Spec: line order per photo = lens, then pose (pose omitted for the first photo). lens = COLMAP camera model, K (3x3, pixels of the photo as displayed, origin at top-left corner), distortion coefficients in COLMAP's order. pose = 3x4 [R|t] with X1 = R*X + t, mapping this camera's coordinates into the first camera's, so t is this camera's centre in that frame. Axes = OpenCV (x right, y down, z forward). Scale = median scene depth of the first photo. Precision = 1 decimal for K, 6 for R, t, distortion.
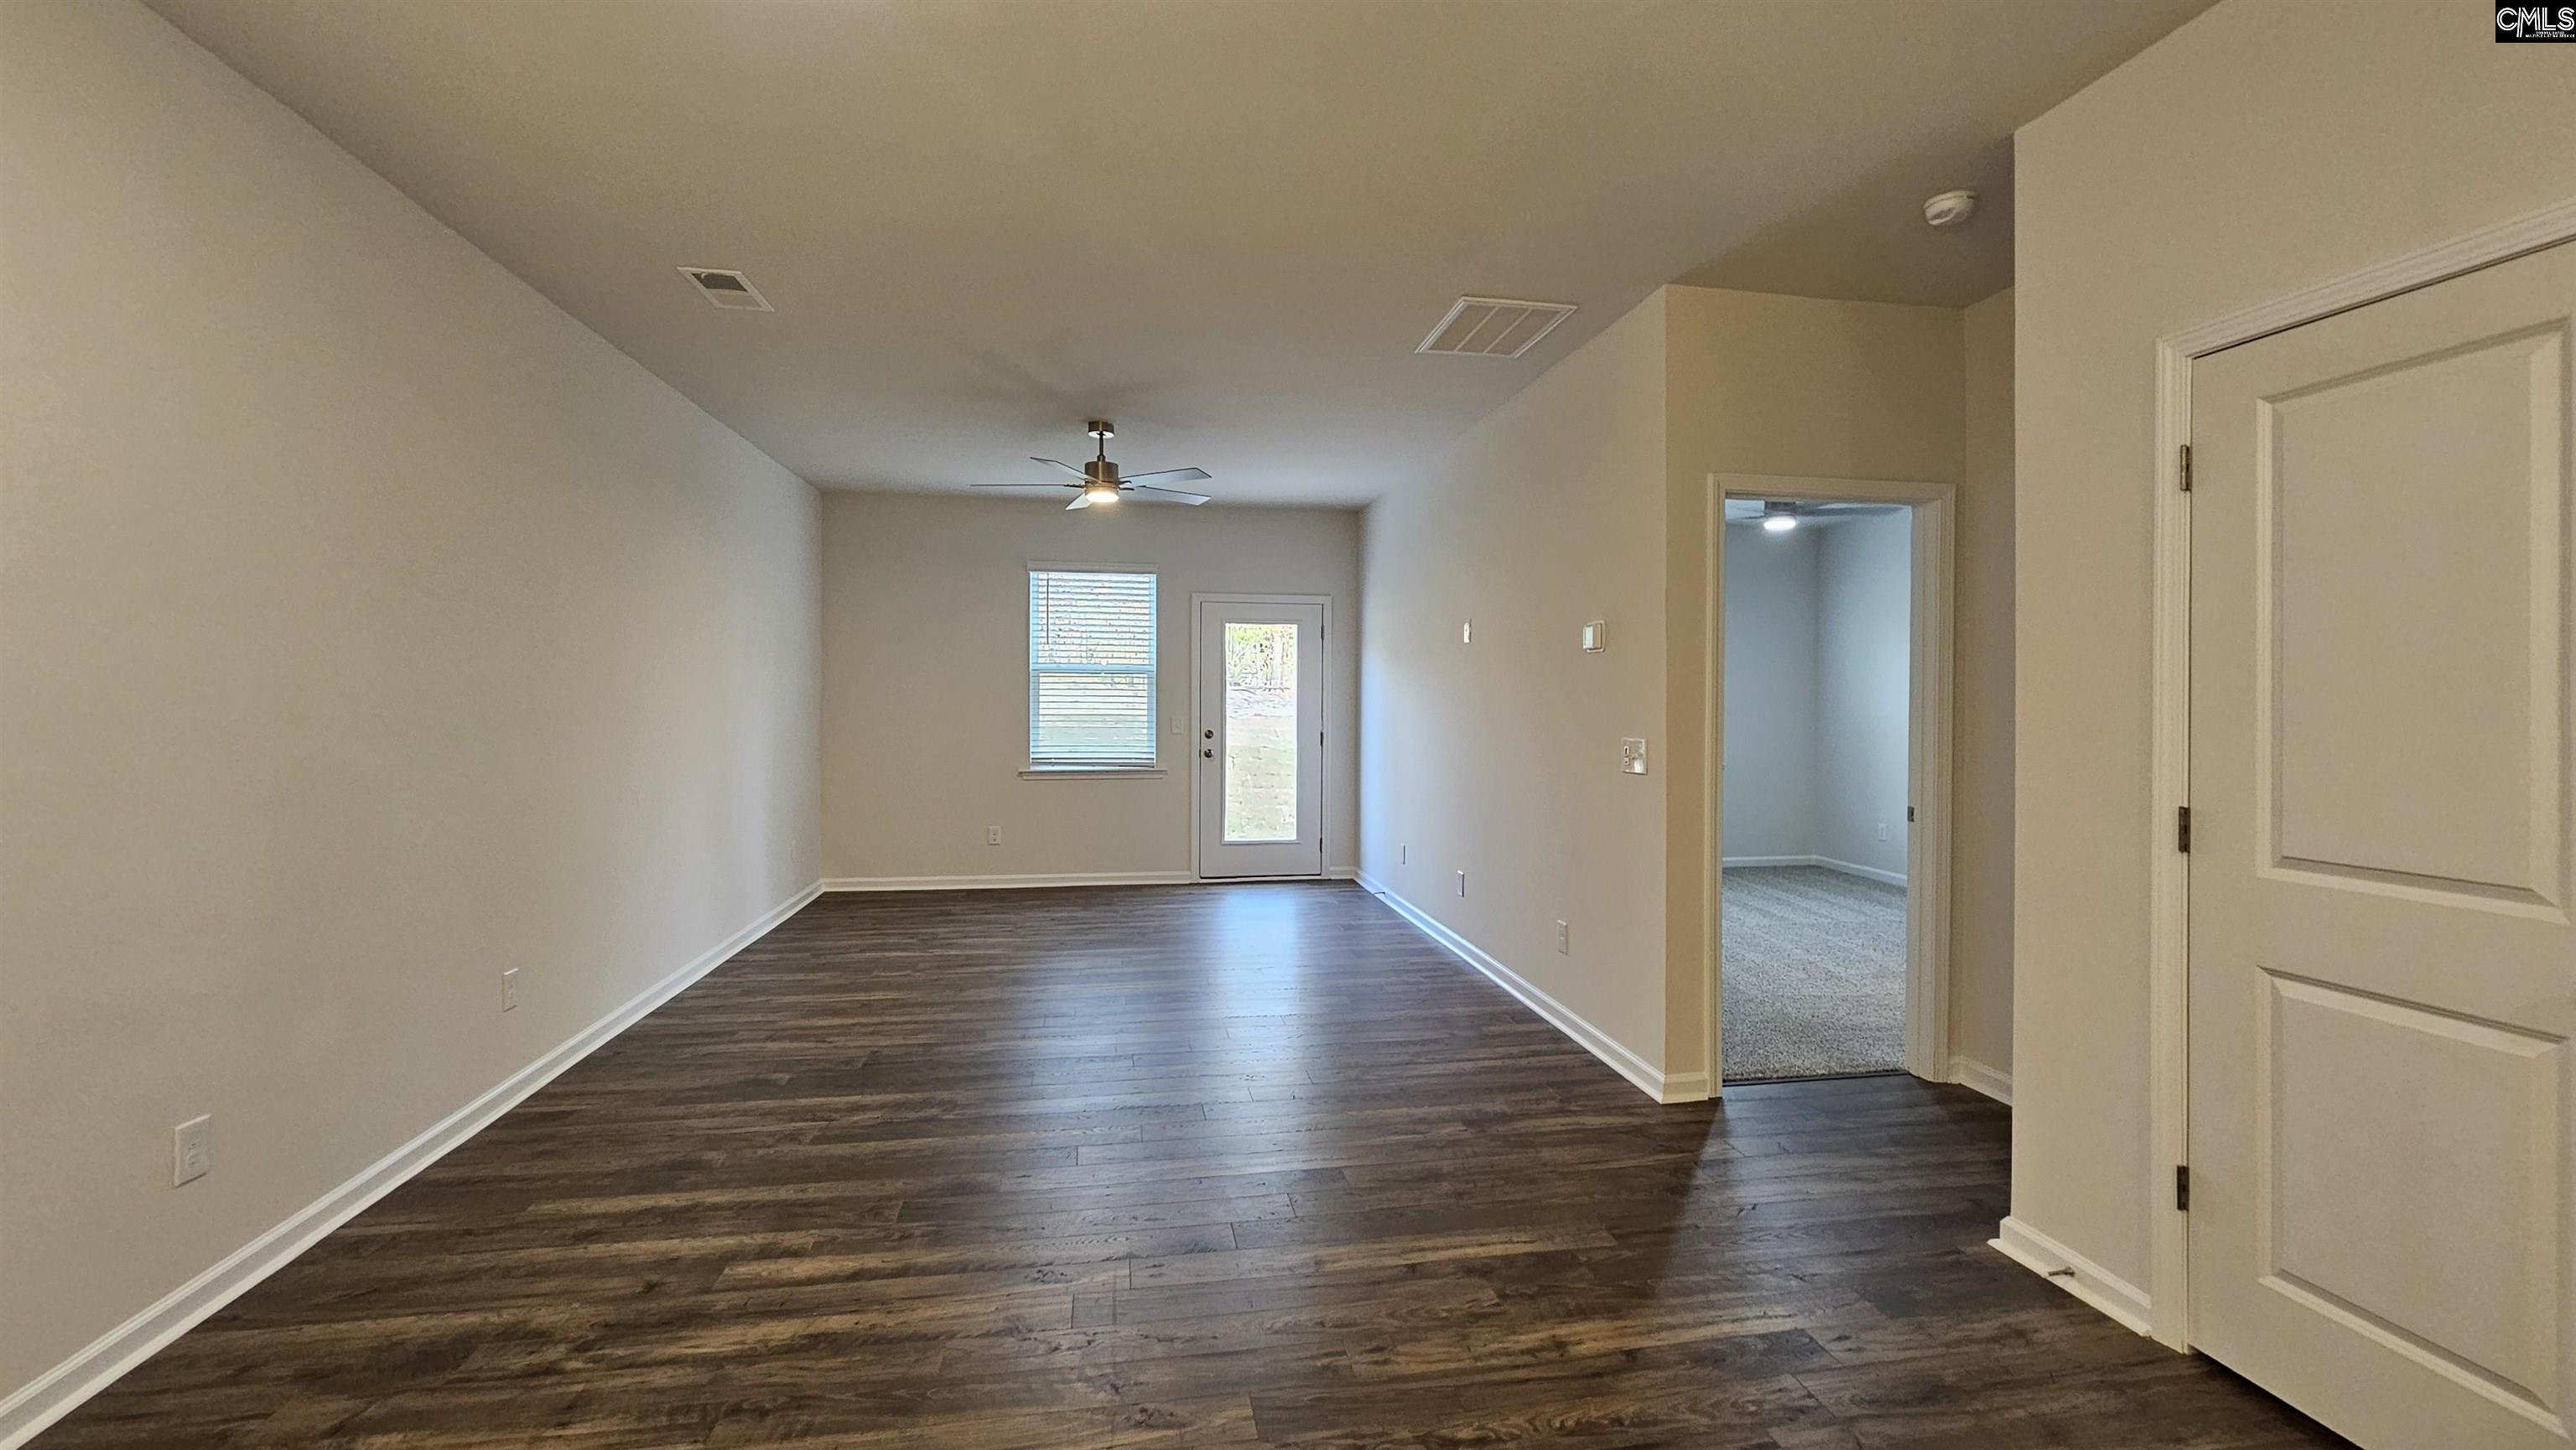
lens RADIAL K [[1048.8, 0, 1301.1], [0, 1048.8, 706.0], [0, 0, 1]] dist [-0.002525, 0.001378]
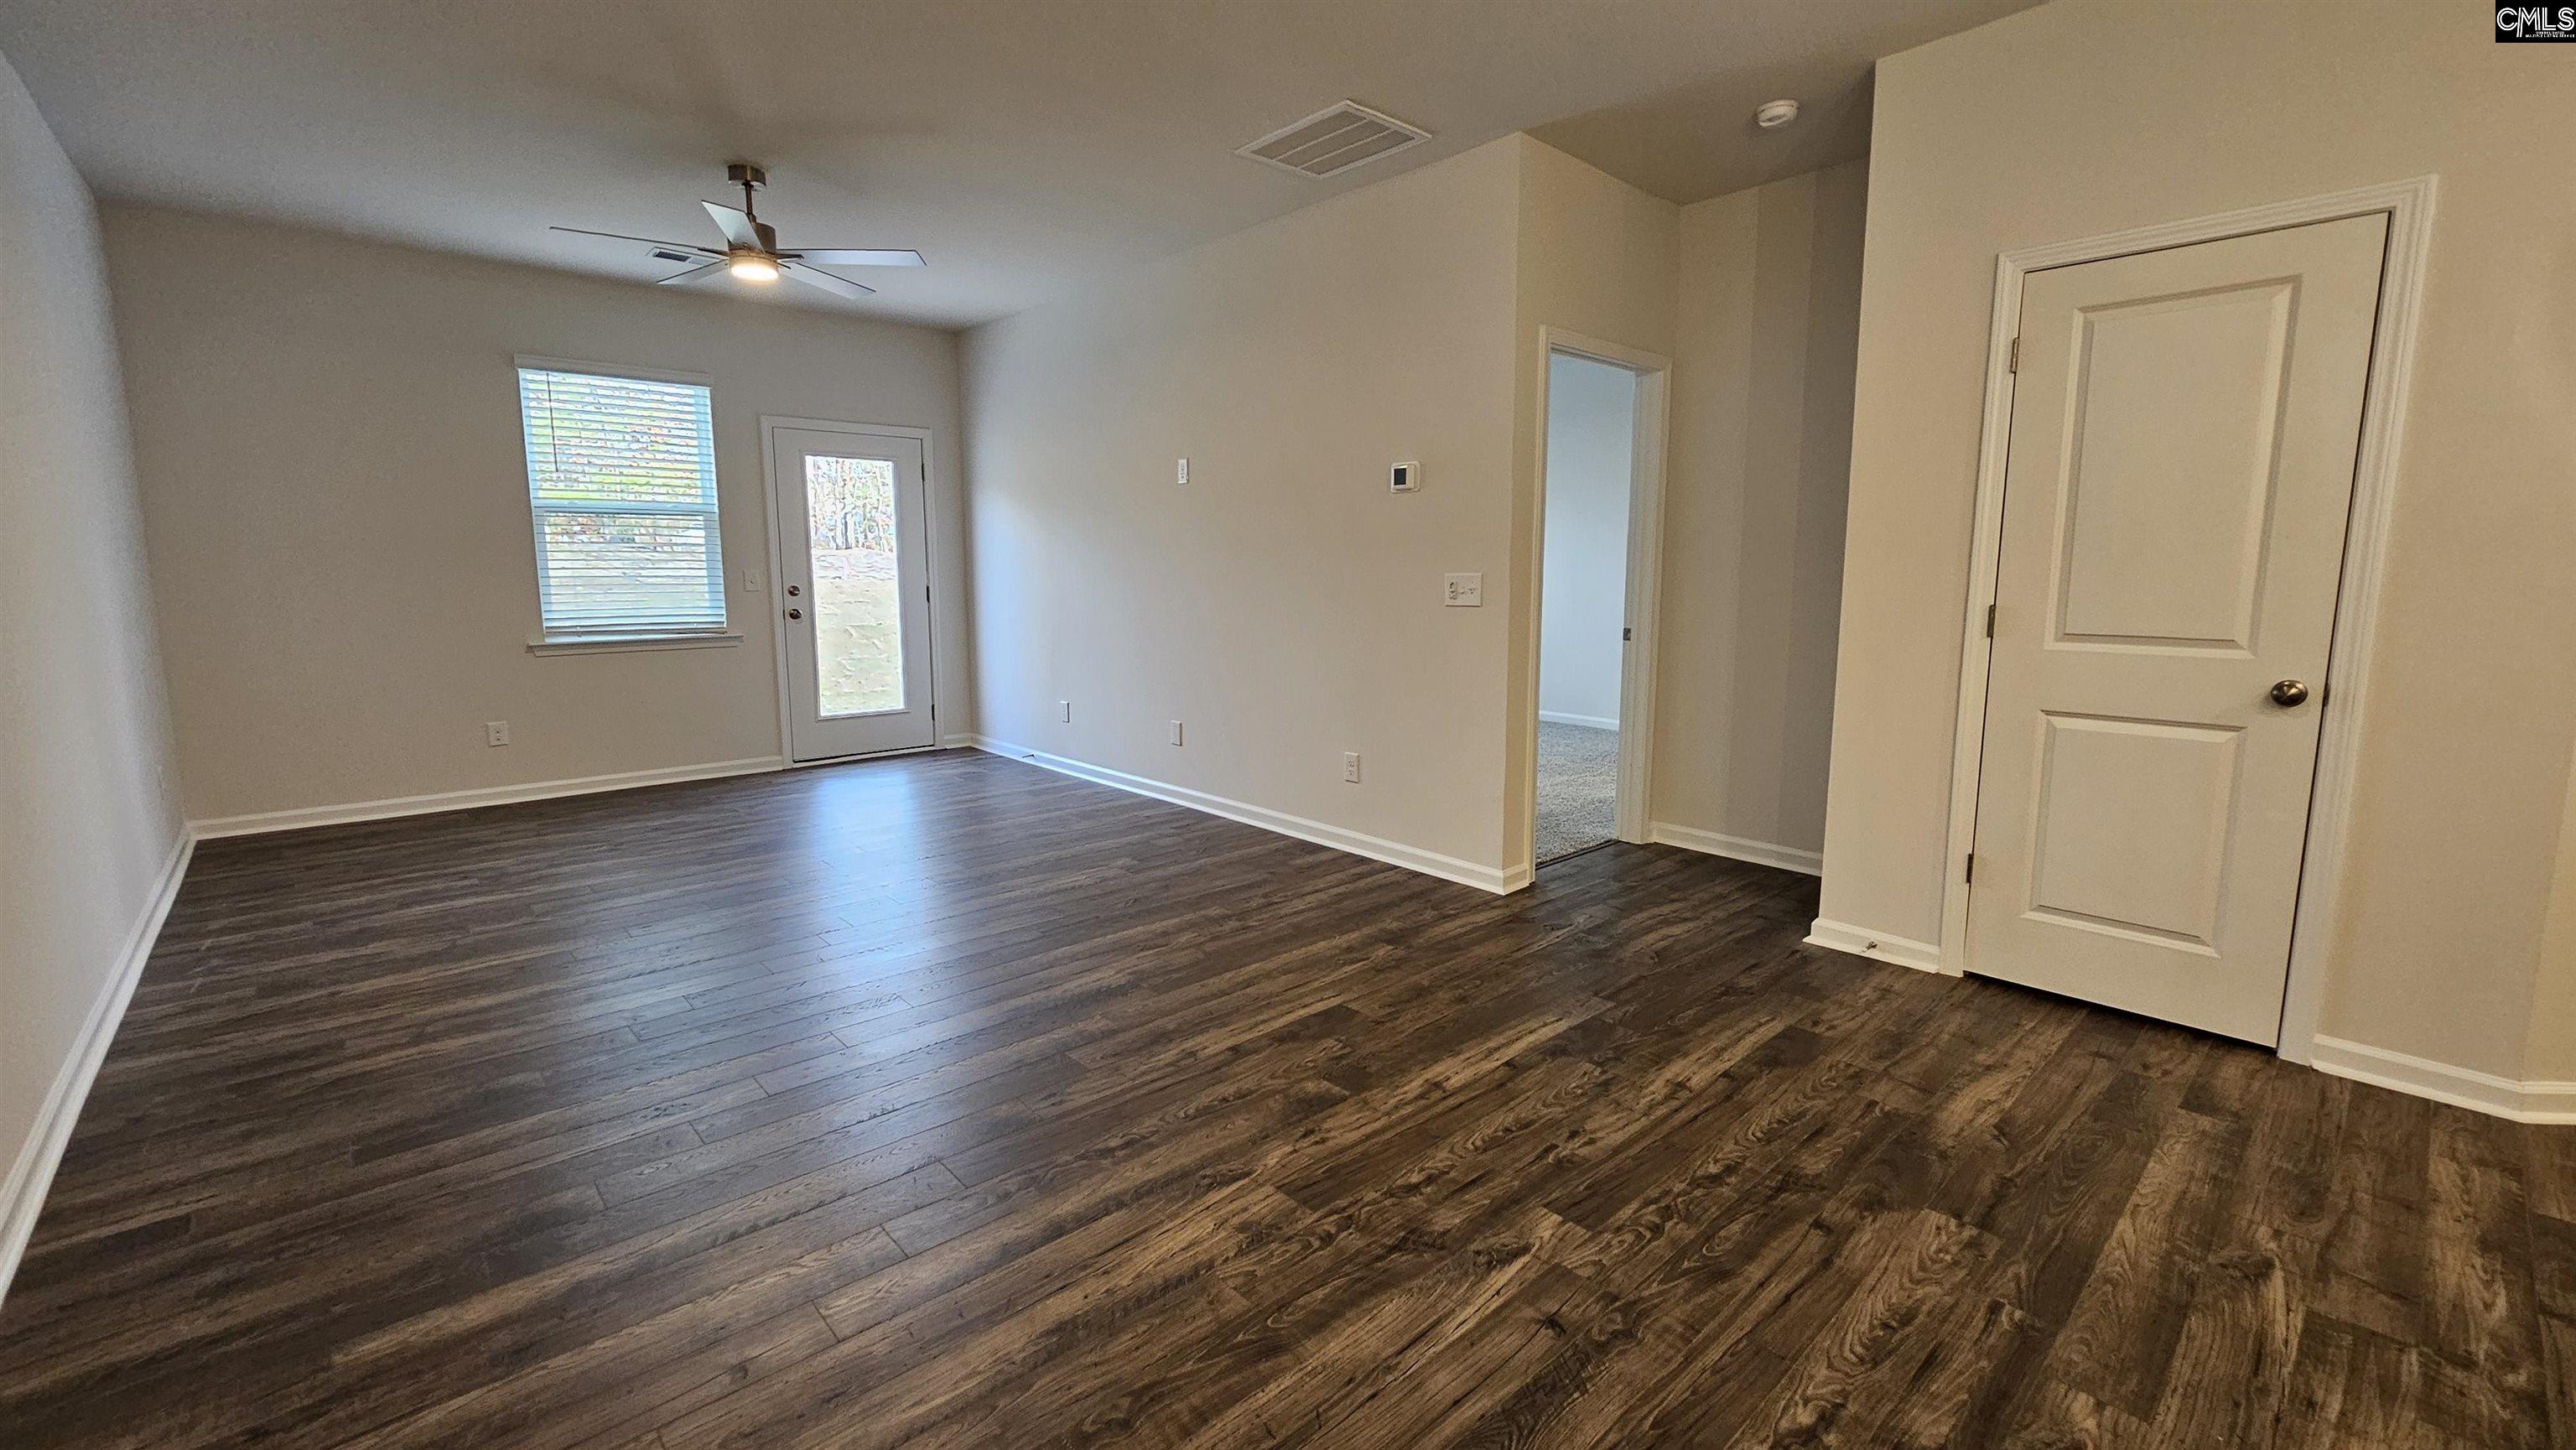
lens RADIAL K [[1048.8, 0, 1291.3], [0, 1048.8, 702.4], [0, 0, 1]] dist [-0.002525, 0.001378]
pose [[0.846796, -0.073788, 0.526775, -0.379787], [0.006909, 0.991774, 0.127817, 0.021569], [-0.531873, -0.104595, 0.840340, 0.163813]]
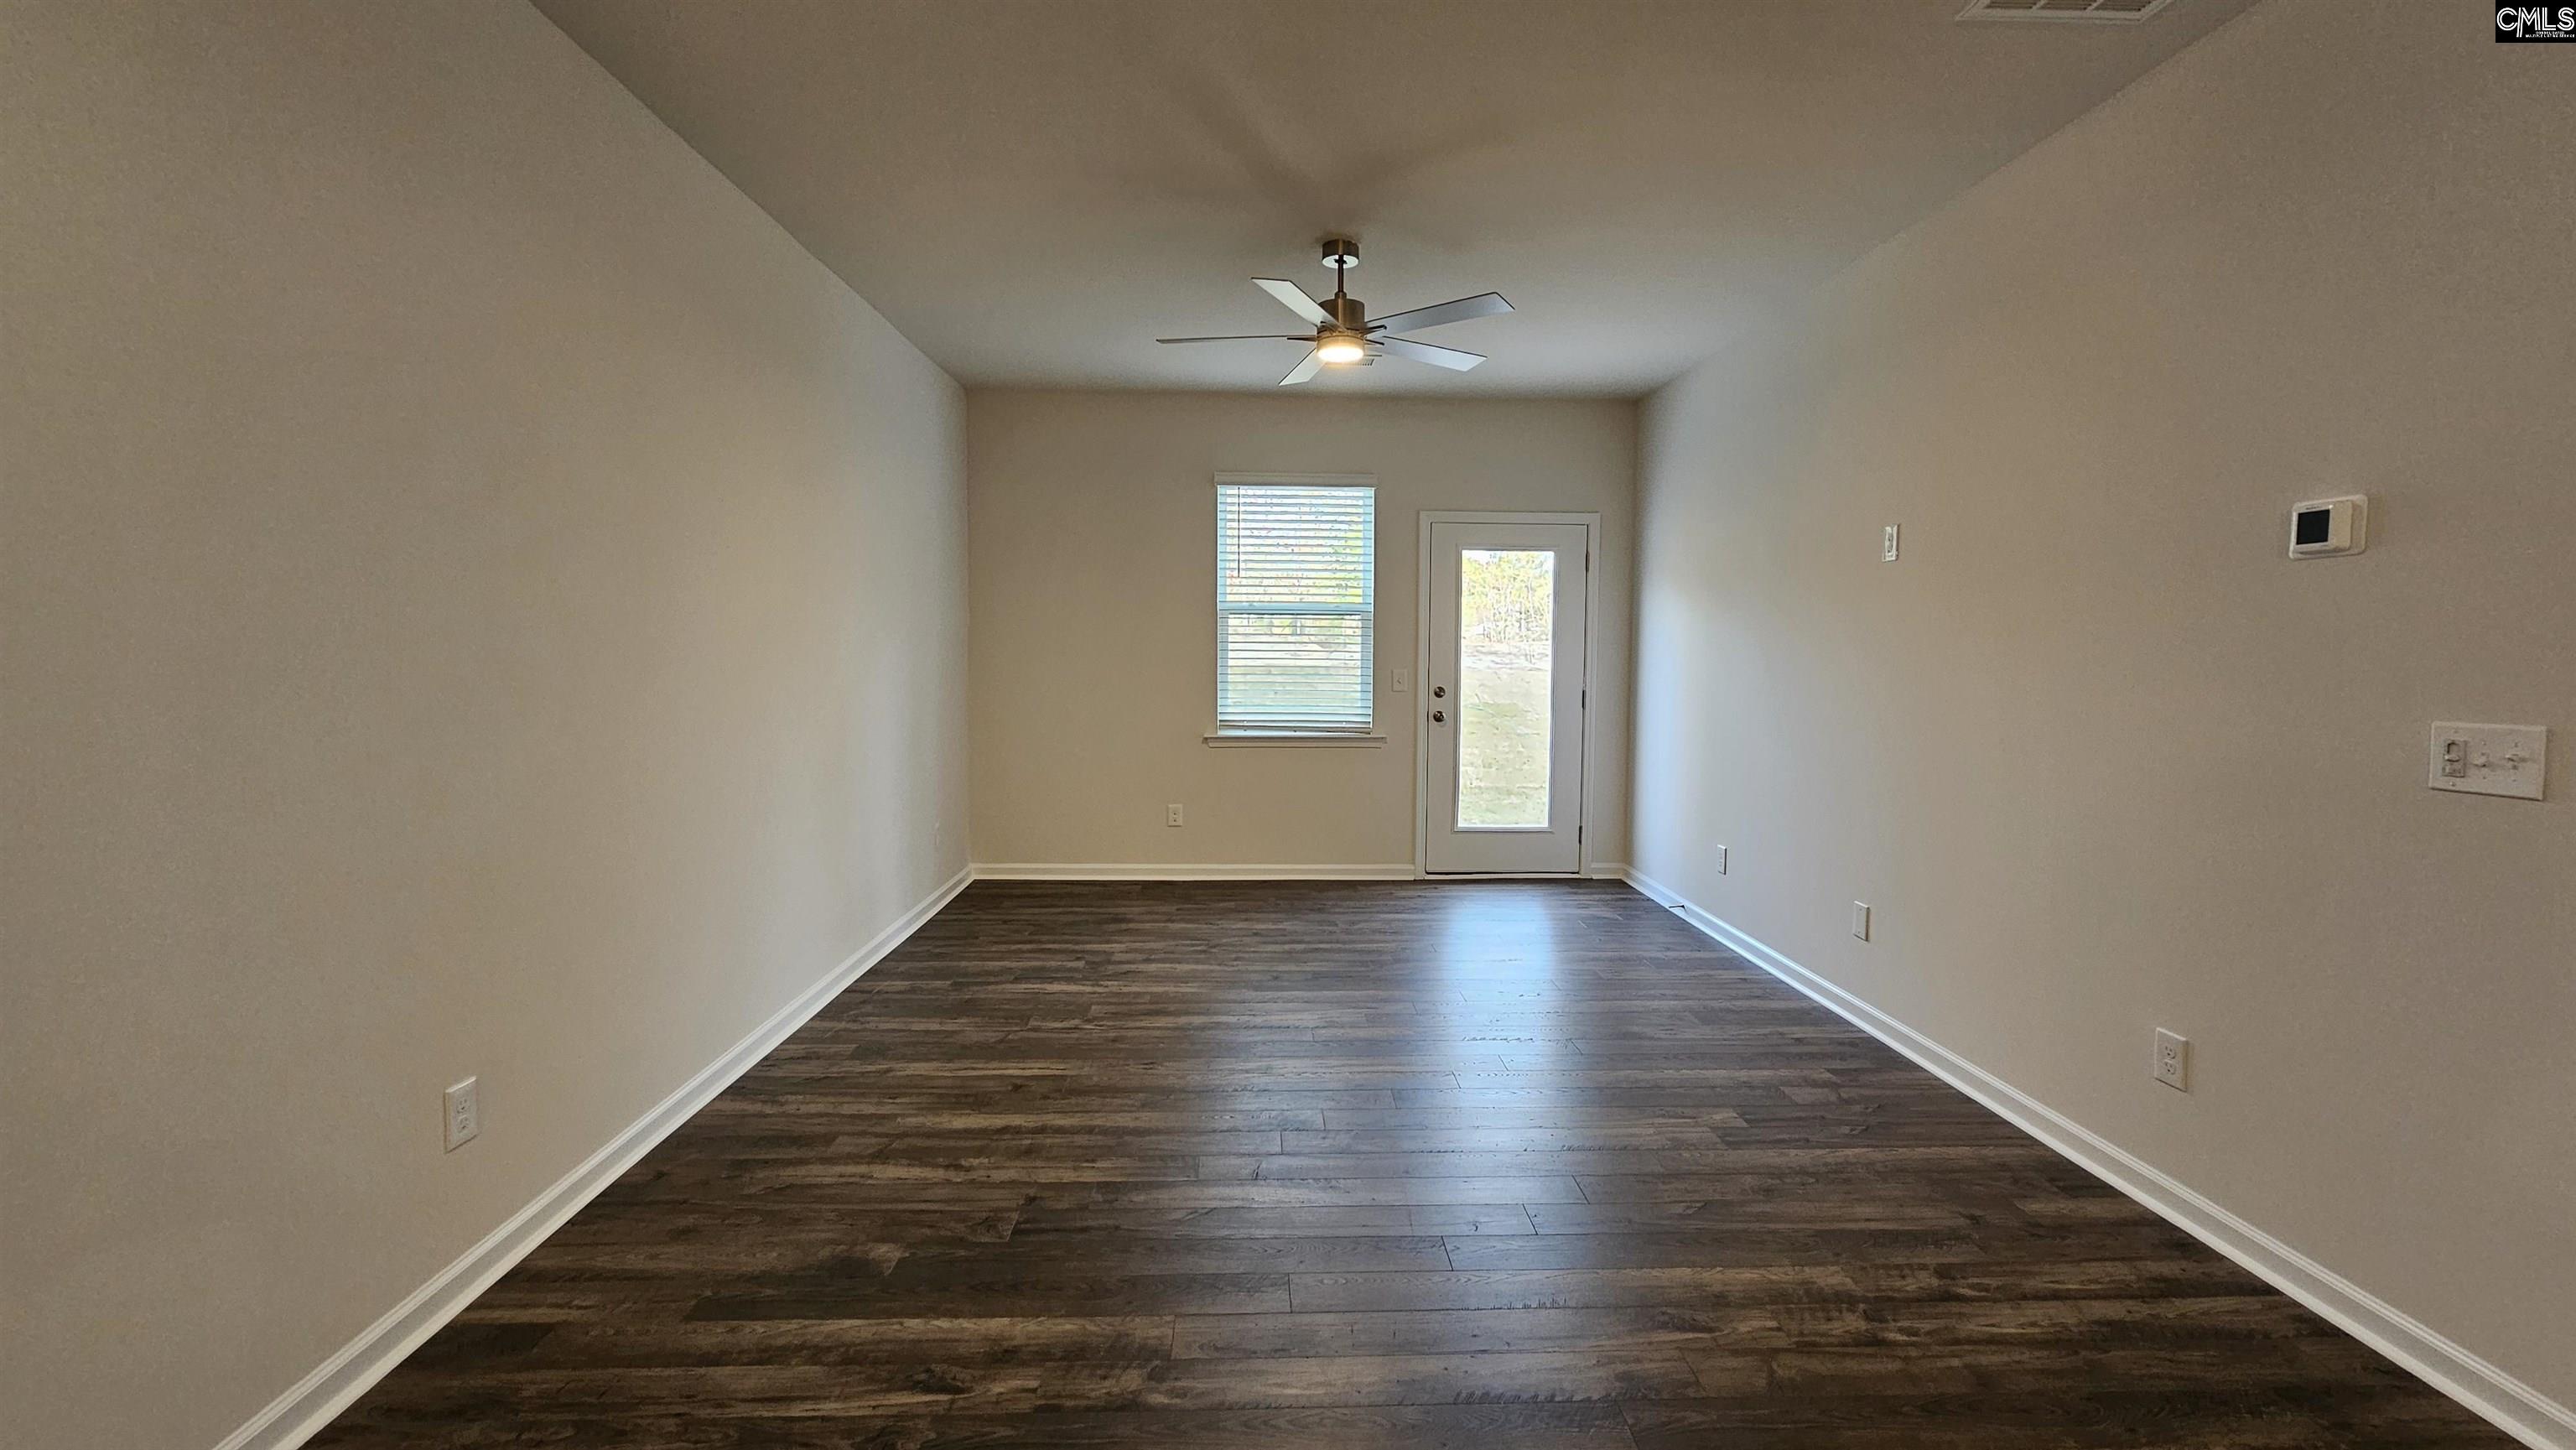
lens RADIAL K [[1048.8, 0, 1302.1], [0, 1048.8, 709.1], [0, 0, 1]] dist [-0.002525, 0.001378]
pose [[0.990715, 0.011770, -0.135441, -0.159623], [-0.005015, 0.998731, 0.050111, 0.001396], [0.135859, -0.048967, 0.989517, 0.402921]]
